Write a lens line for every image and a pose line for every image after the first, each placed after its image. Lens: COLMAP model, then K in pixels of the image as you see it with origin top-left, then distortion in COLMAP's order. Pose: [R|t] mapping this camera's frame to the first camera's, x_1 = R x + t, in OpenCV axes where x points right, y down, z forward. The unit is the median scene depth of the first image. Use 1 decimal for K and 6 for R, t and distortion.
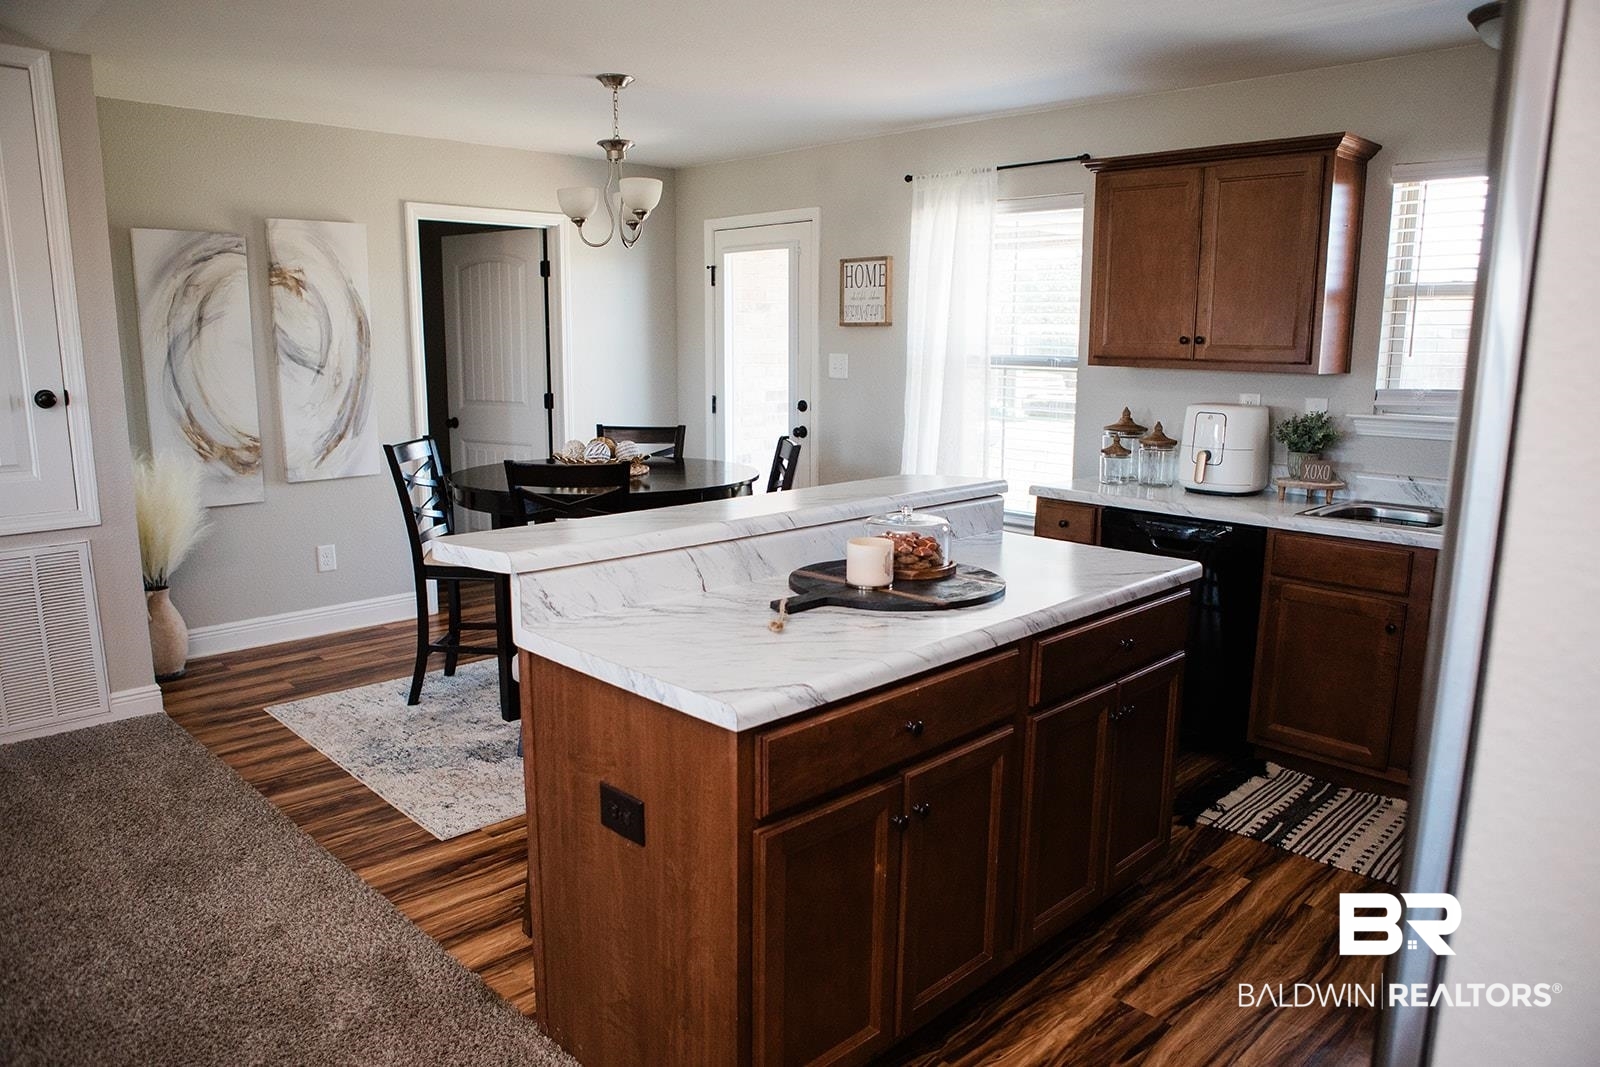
lens RADIAL K [[1090.8, 0, 798.0], [0, 1090.8, 536.5], [0, 0, 1]] dist [-0.107638, 0.076718]
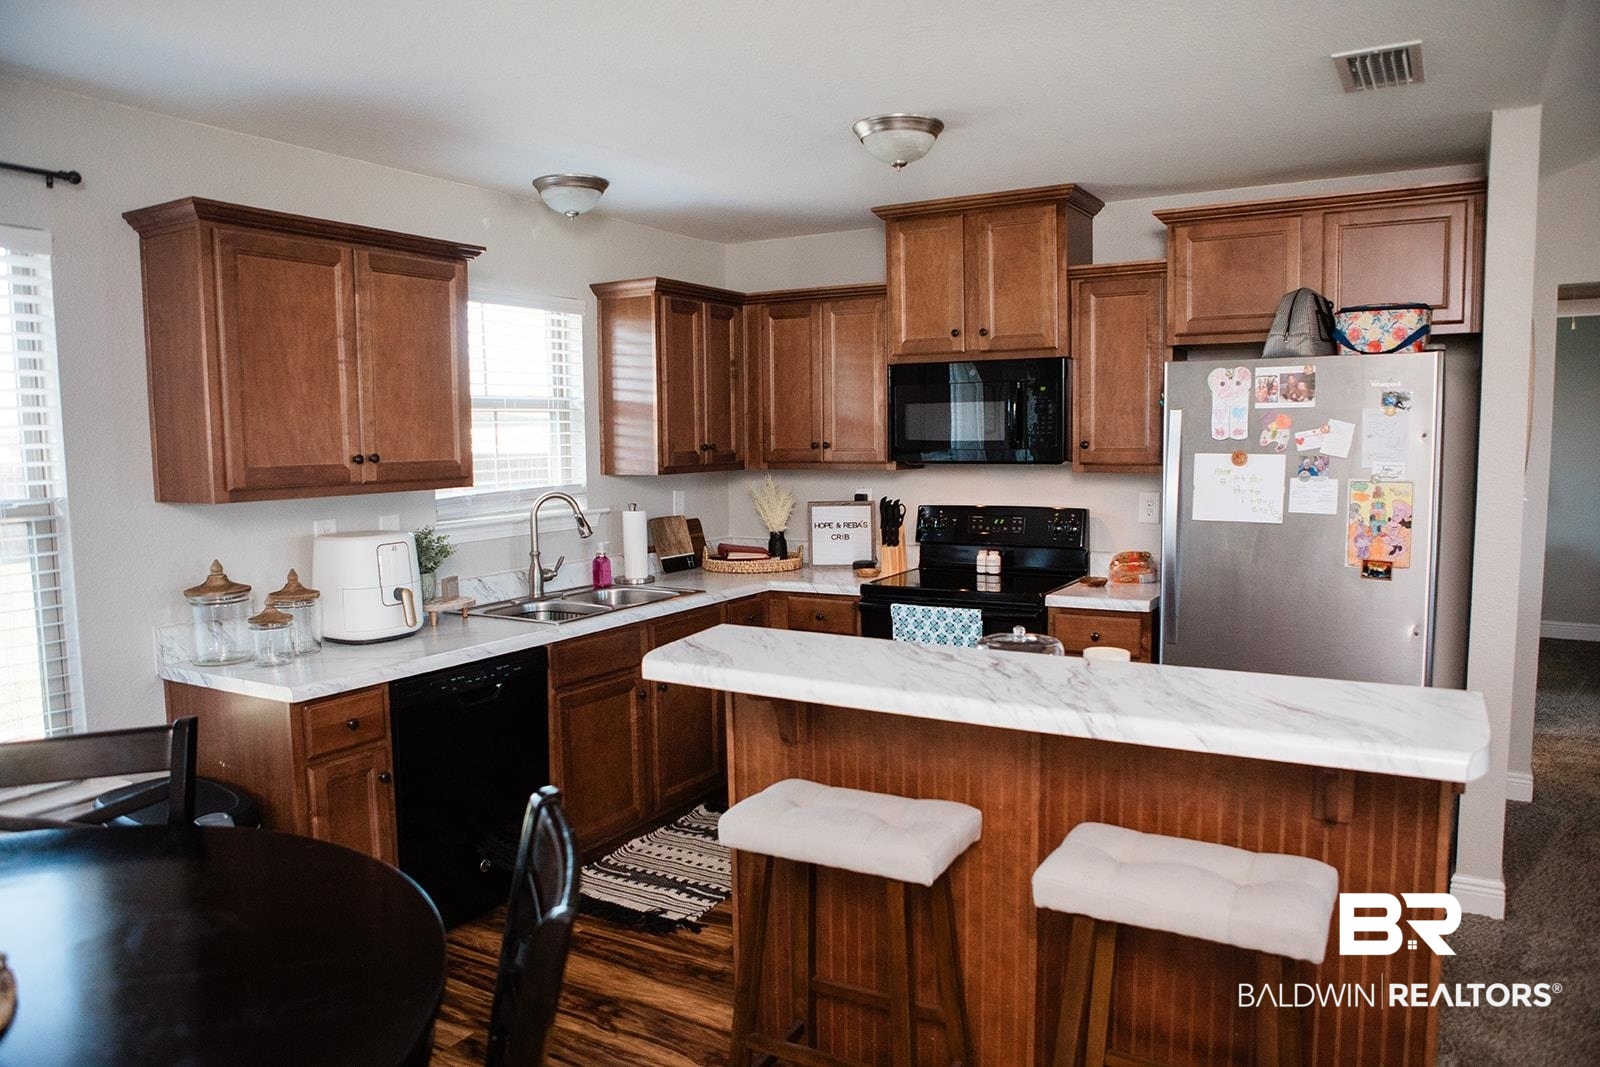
lens RADIAL K [[1090.8, 0, 798.0], [0, 1090.8, 536.5], [0, 0, 1]] dist [-0.107638, 0.076718]
pose [[-0.252520, -0.094404, 0.962975, -0.412356], [0.186728, 0.971767, 0.144231, -0.148989], [-0.949403, 0.216235, -0.227762, 0.729393]]
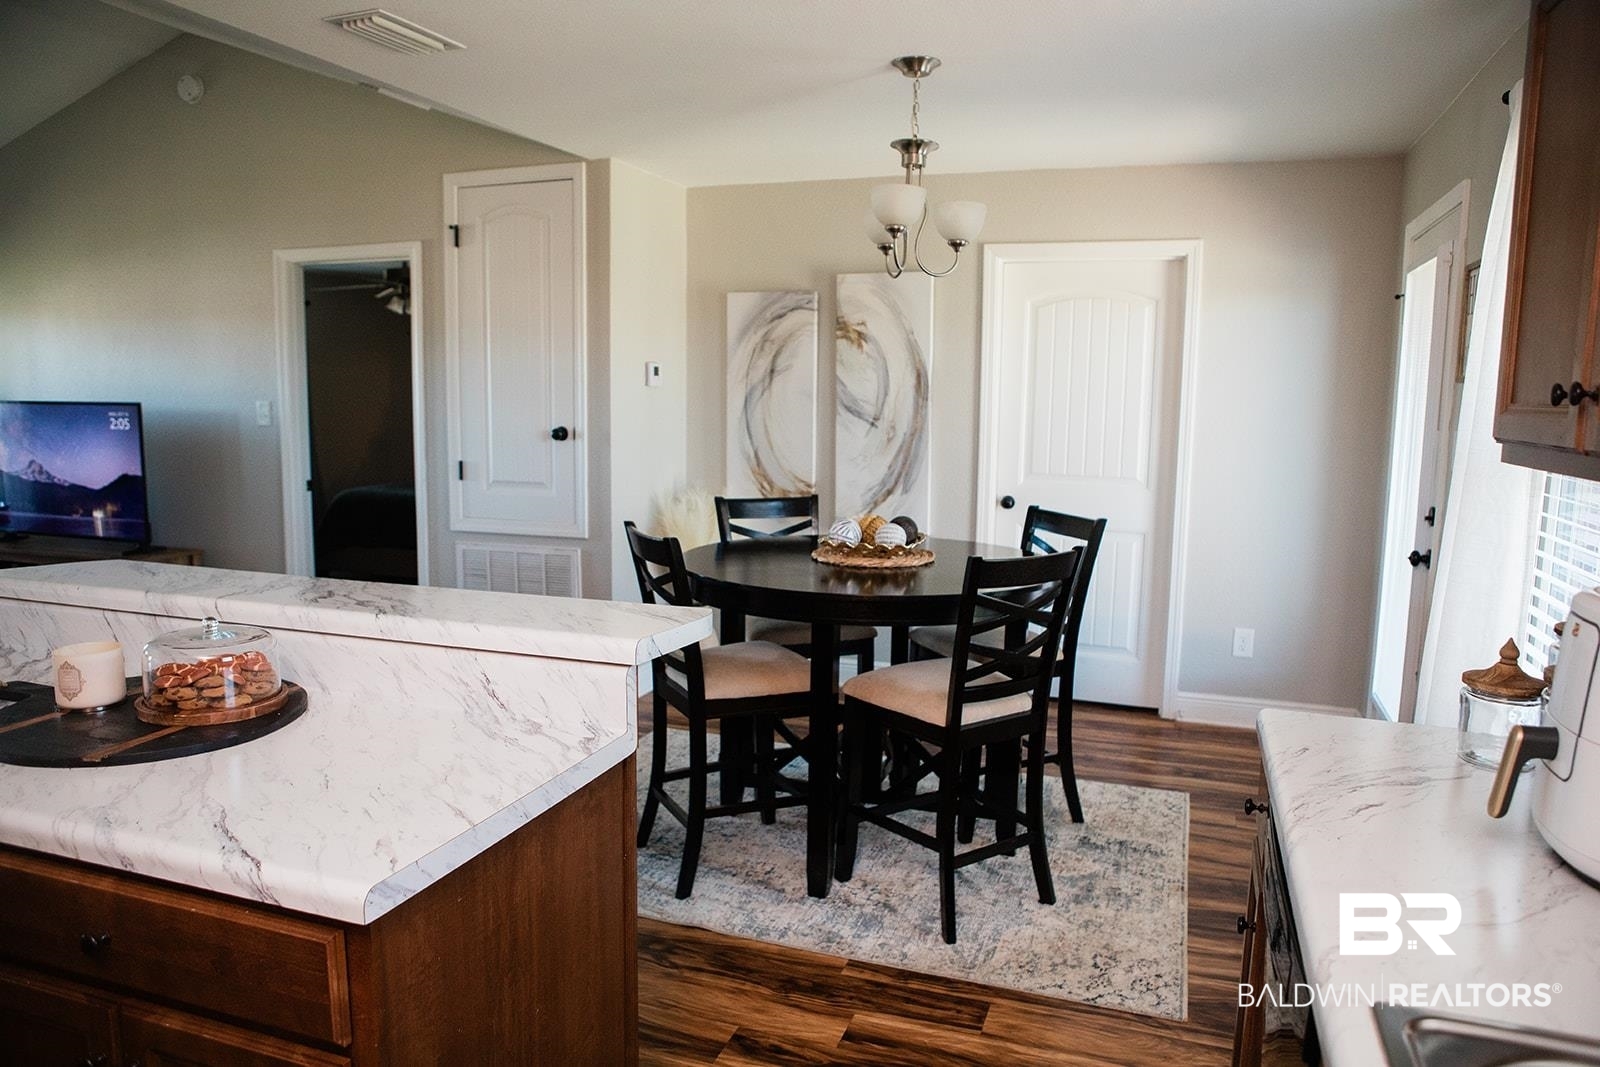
lens RADIAL K [[1090.8, 0, 798.0], [0, 1090.8, 536.5], [0, 0, 1]] dist [-0.107638, 0.076718]
pose [[0.436582, 0.120879, -0.891507, 0.460804], [-0.172202, 0.983839, 0.049069, -0.095172], [0.883031, 0.132096, 0.450342, 0.530363]]
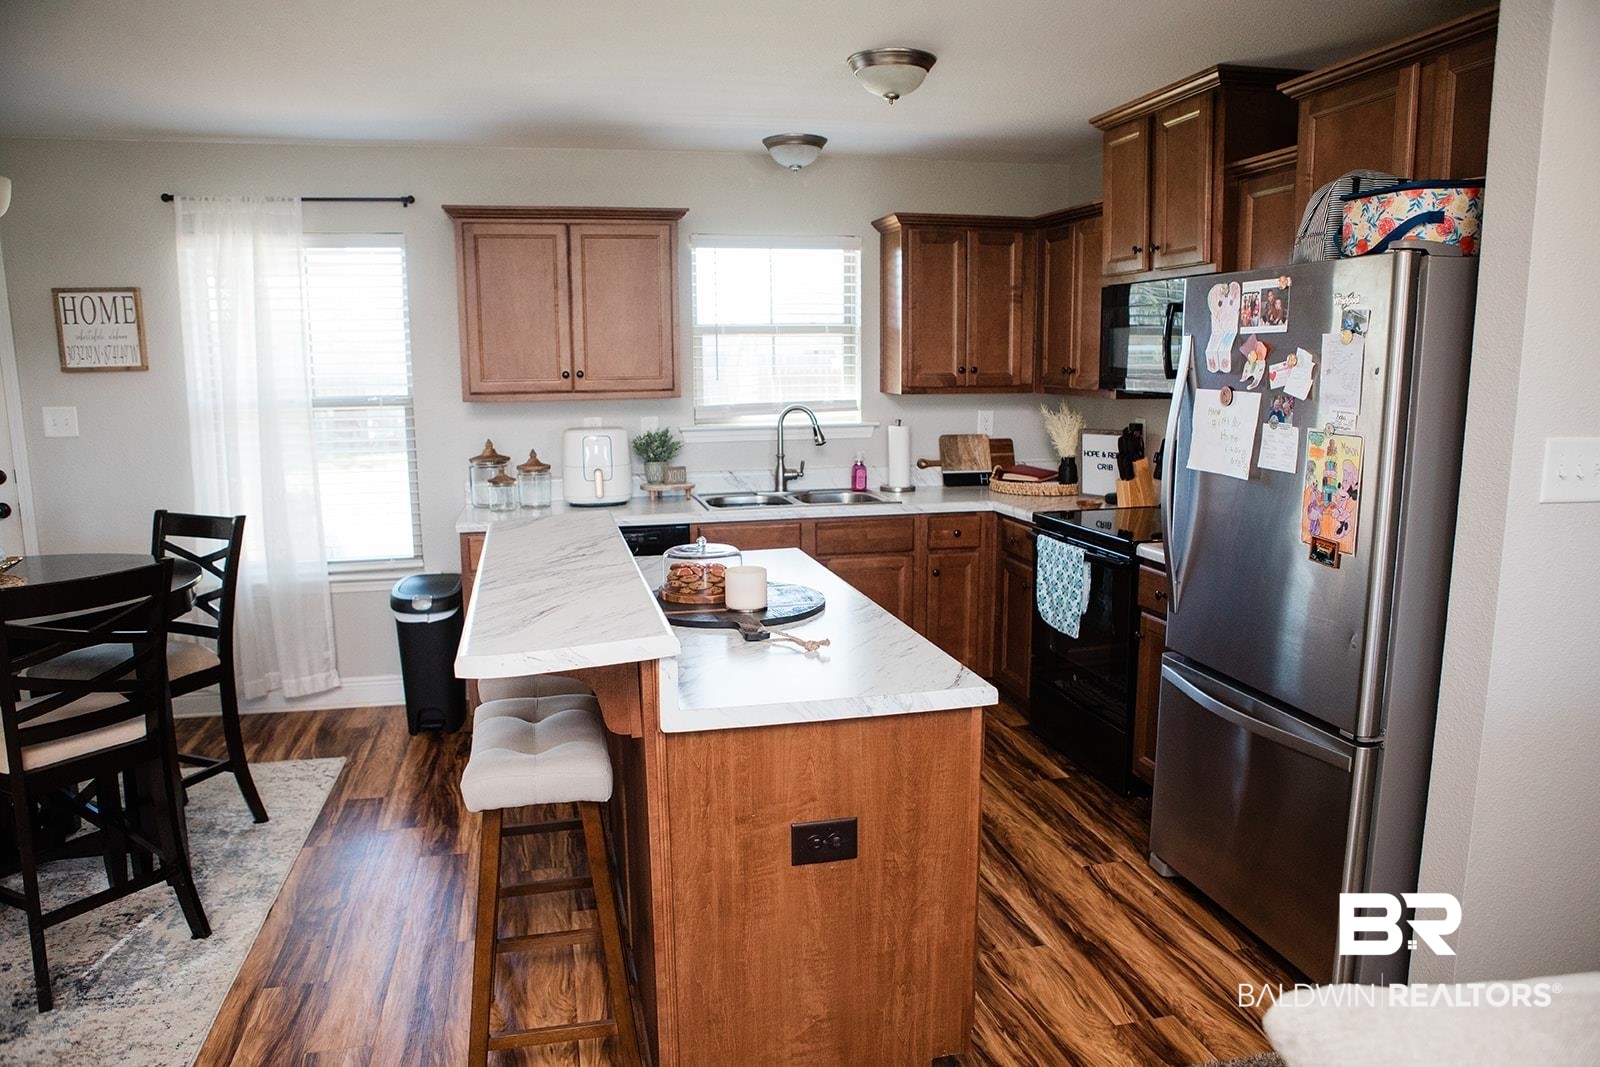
lens RADIAL K [[1090.8, 0, 798.0], [0, 1090.8, 536.5], [0, 0, 1]] dist [-0.107638, 0.076718]
pose [[0.518686, -0.150620, 0.841593, -0.410505], [0.166801, 0.983272, 0.073174, -0.047976], [-0.838536, 0.102424, 0.535133, 0.168147]]
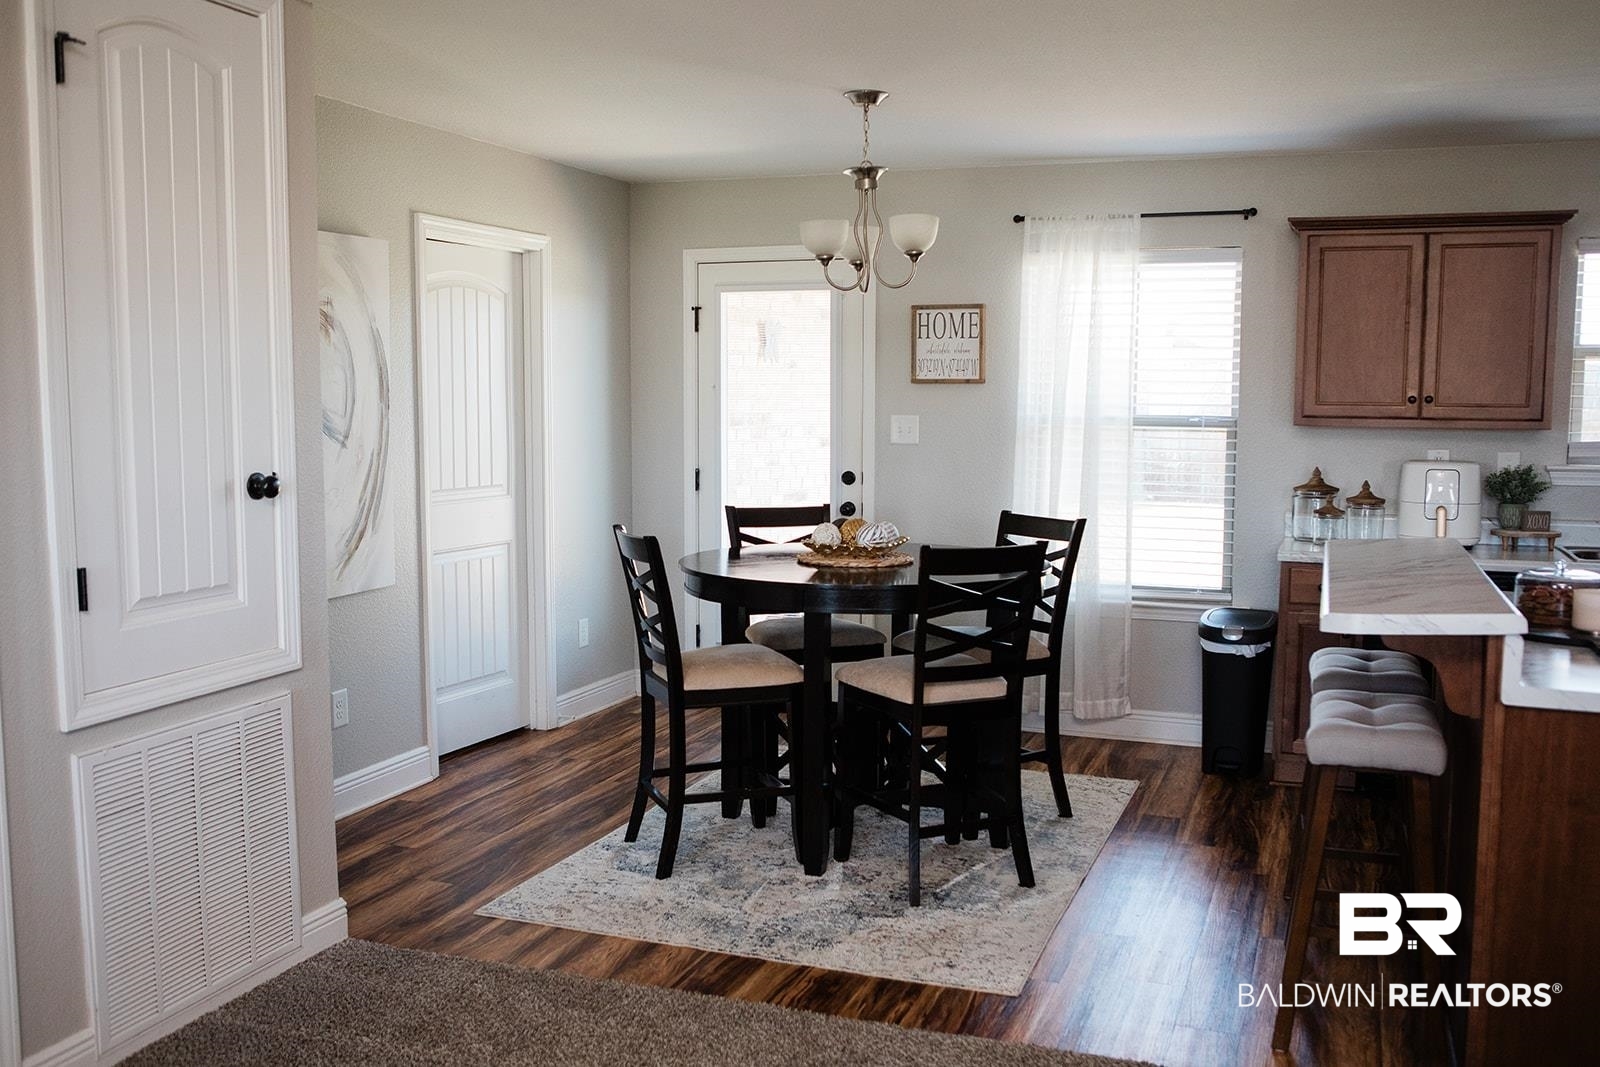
lens RADIAL K [[1463.6, 0, 800.0], [0, 1463.6, 533.5], [0, 0, 1]] dist [-0.096042, 0.131081]
pose [[0.907086, -0.042935, 0.418750, -0.616561], [0.076980, 0.994929, -0.064740, -0.009912], [-0.413847, 0.090960, 0.905791, 0.008917]]
